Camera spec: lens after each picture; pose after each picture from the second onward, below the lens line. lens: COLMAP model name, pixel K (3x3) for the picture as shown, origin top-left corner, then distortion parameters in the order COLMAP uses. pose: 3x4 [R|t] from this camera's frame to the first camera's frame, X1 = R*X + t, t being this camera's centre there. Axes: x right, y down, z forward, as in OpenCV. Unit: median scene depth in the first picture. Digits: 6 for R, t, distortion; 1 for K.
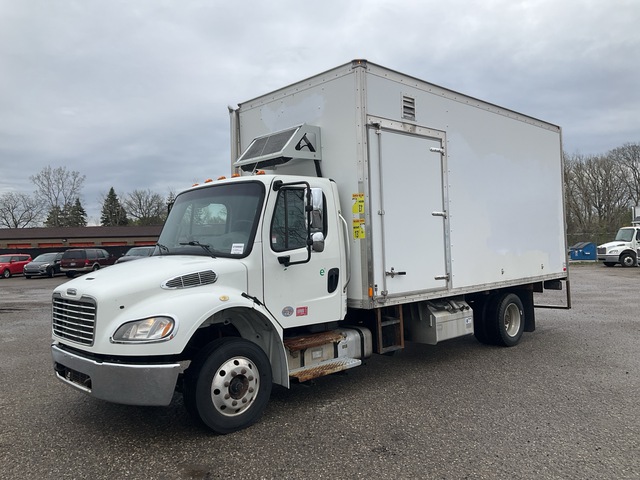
lens RADIAL K [[520.4, 0, 315.7], [0, 520.4, 240.9], [0, 0, 1]] dist [0.011642, -0.004998]
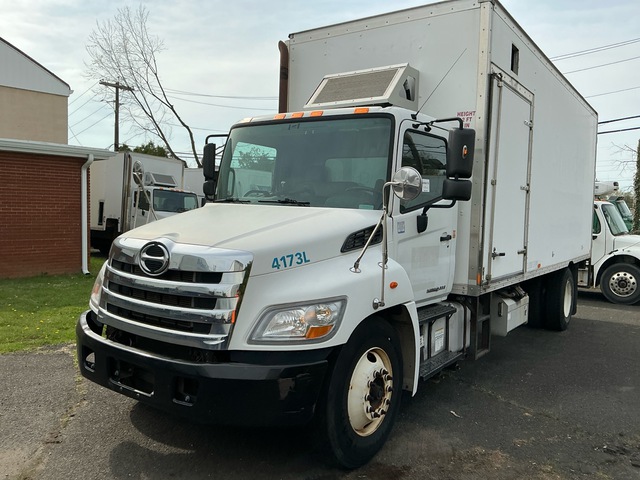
lens RADIAL K [[534.7, 0, 318.7], [0, 534.7, 237.5], [0, 0, 1]] dist [0.010181, -0.003810]
pose [[0.978052, 0.053748, 0.201312, -0.307422], [-0.064258, 0.996871, 0.046037, 0.012556], [-0.198207, -0.057962, 0.978445, 0.198241]]
